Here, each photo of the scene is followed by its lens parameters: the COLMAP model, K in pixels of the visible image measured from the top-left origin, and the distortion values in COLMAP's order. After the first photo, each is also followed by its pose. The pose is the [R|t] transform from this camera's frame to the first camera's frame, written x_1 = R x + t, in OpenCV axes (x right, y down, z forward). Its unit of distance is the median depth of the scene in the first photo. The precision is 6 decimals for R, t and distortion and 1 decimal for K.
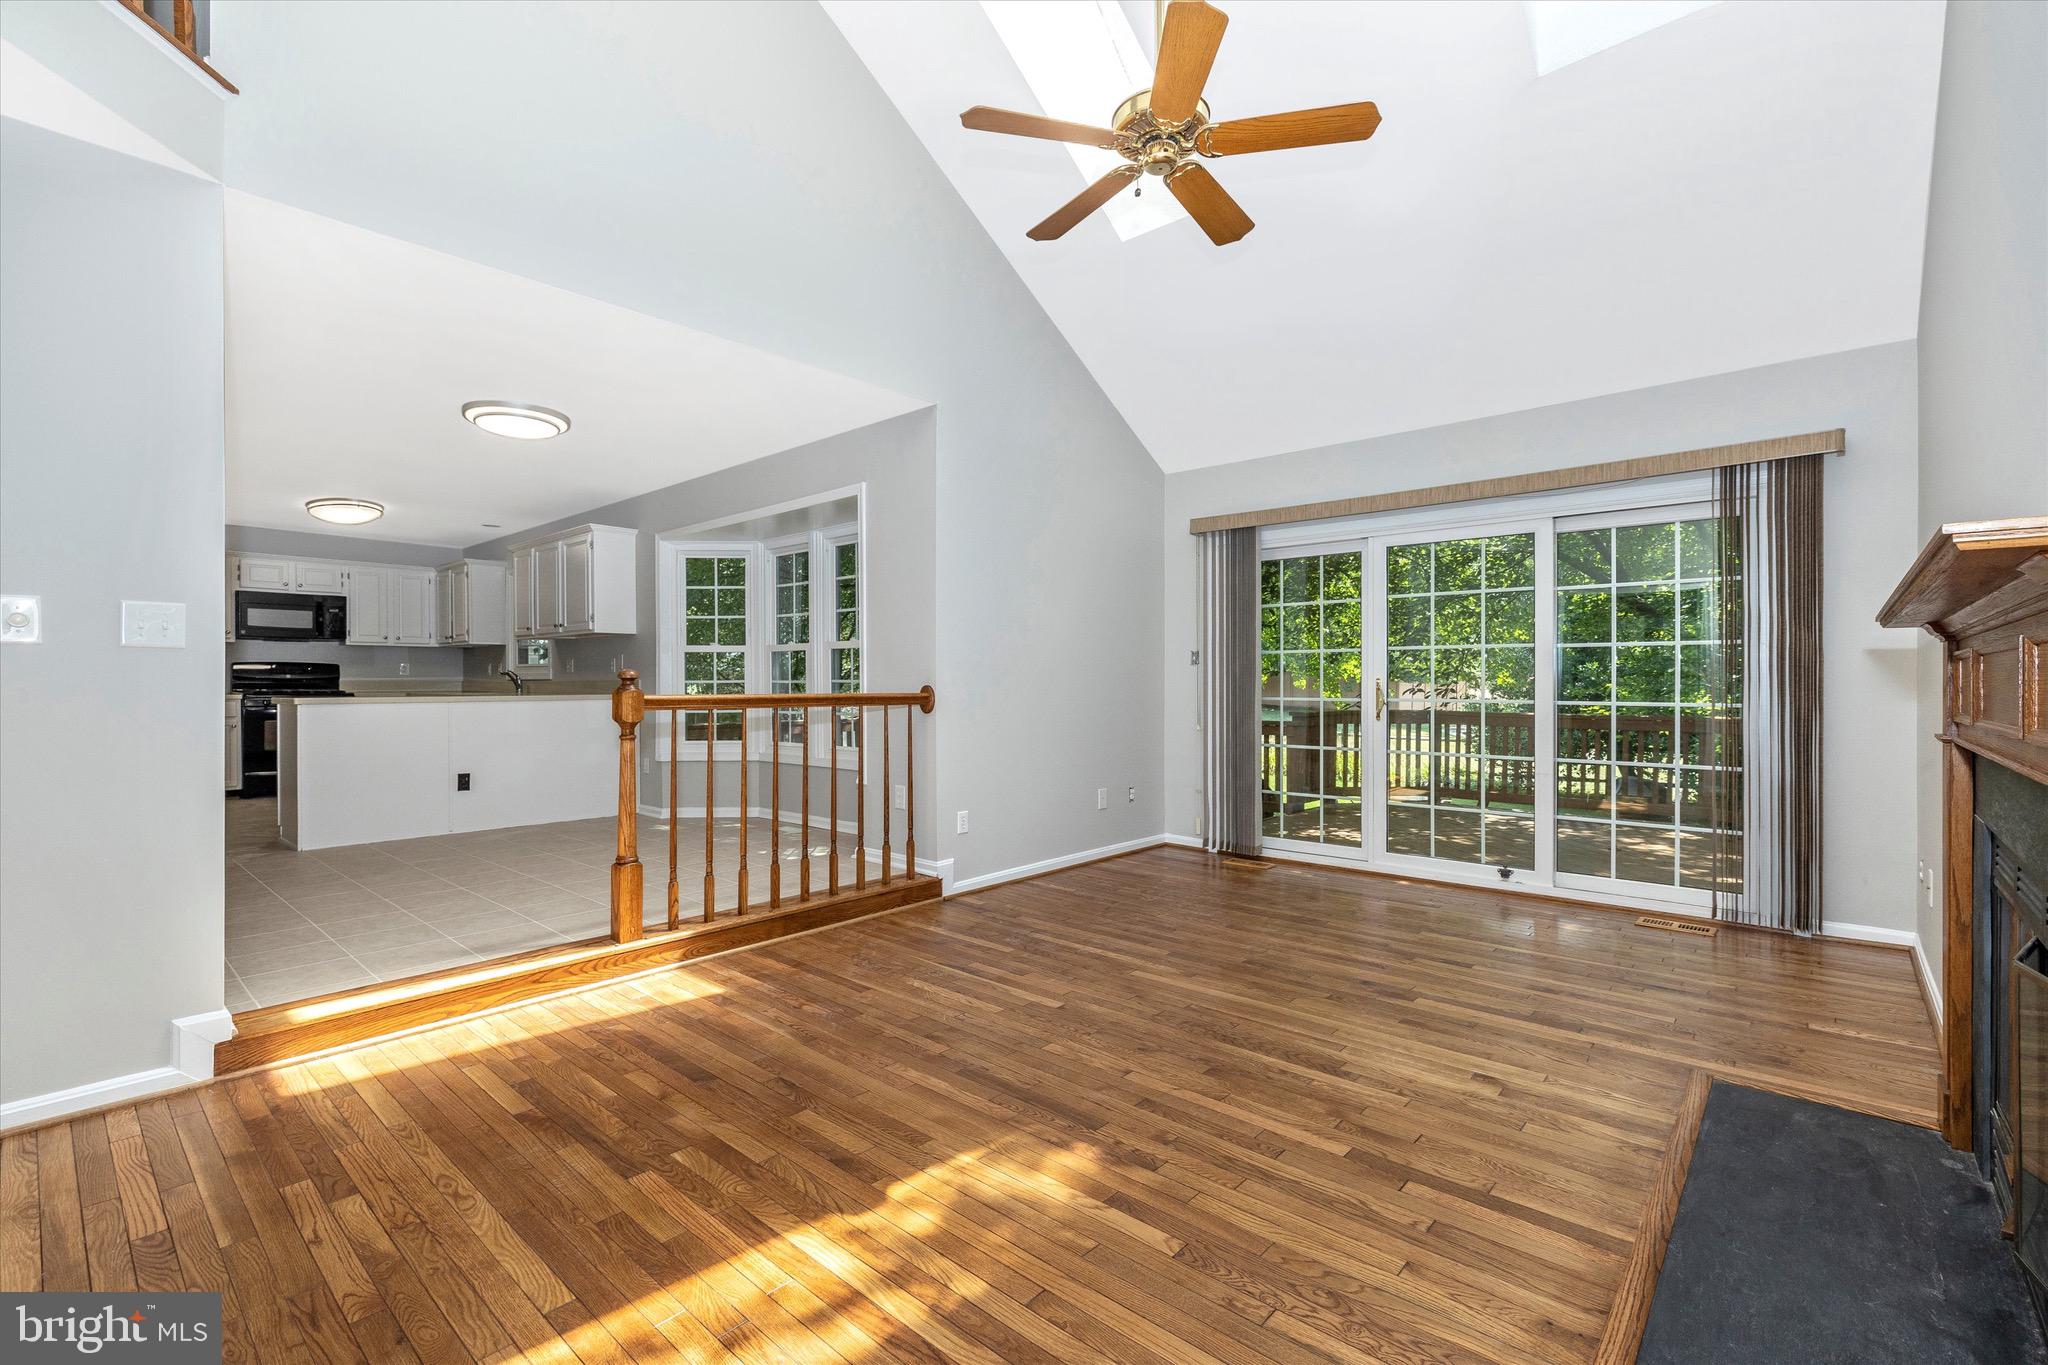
lens RADIAL K [[886.8, 0, 1030.0], [0, 886.8, 680.3], [0, 0, 1]] dist [0.000690, 0.000086]
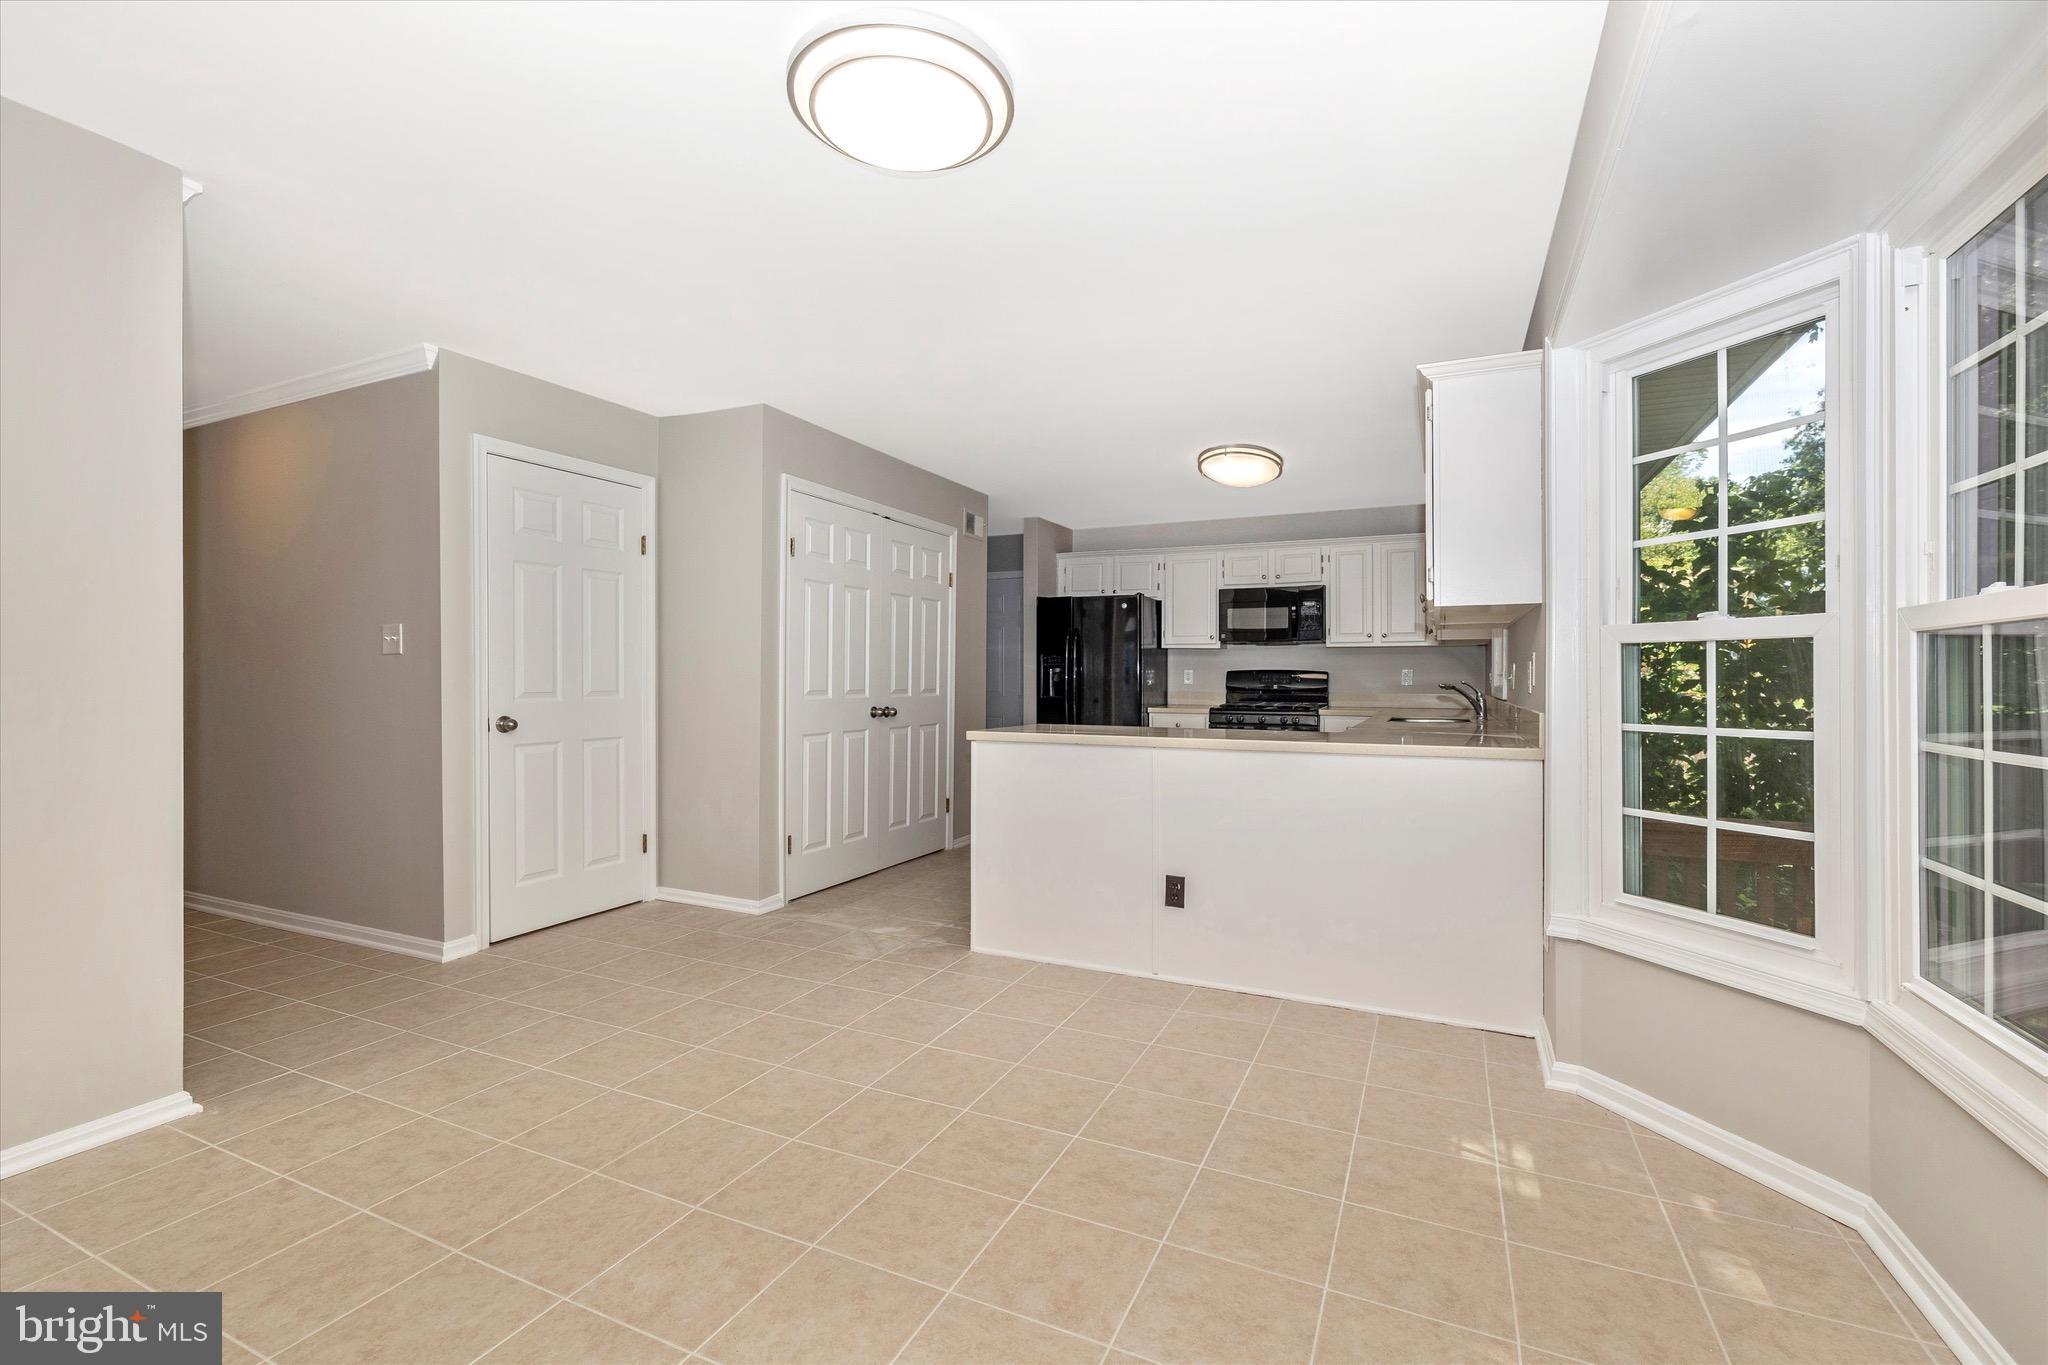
lens RADIAL K [[886.8, 0, 1030.0], [0, 886.8, 680.3], [0, 0, 1]] dist [0.000690, 0.000086]
pose [[0.279236, 0.005870, -0.960205, -0.239460], [-0.001525, 0.999983, 0.005669, -0.038671], [0.960221, -0.000119, 0.279240, 1.396909]]
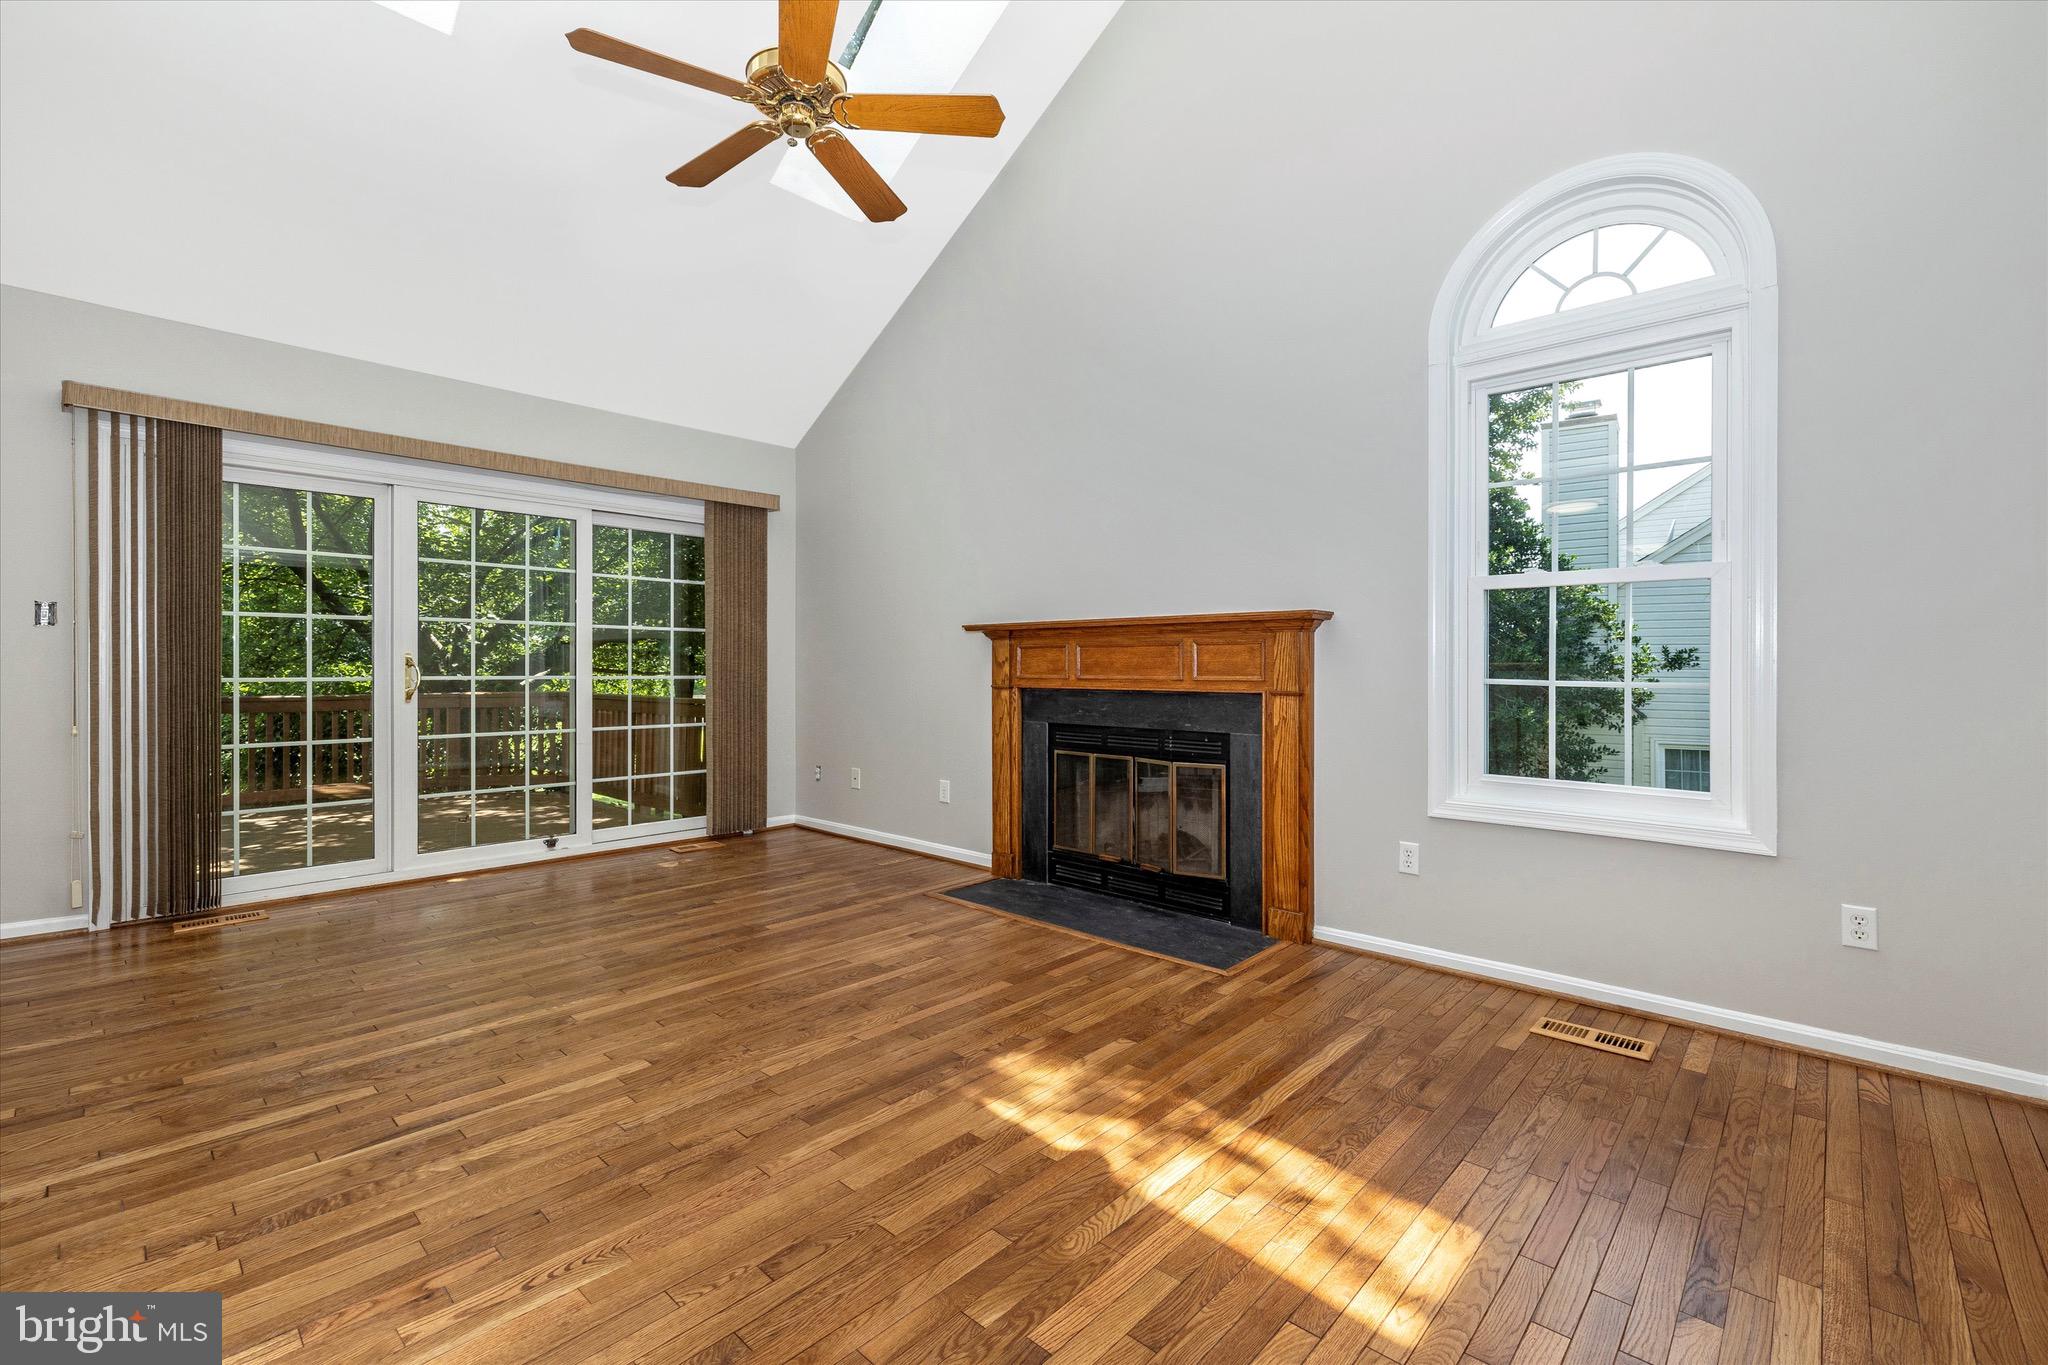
lens RADIAL K [[883.8, 0, 1018.6], [0, 883.8, 668.8], [0, 0, 1]] dist [0.000972, 0.000127]
pose [[0.036339, -0.001975, 0.999338, -0.733334], [-0.004014, 0.999990, 0.002122, 0.014373], [-0.999331, -0.004088, 0.036331, 0.639706]]
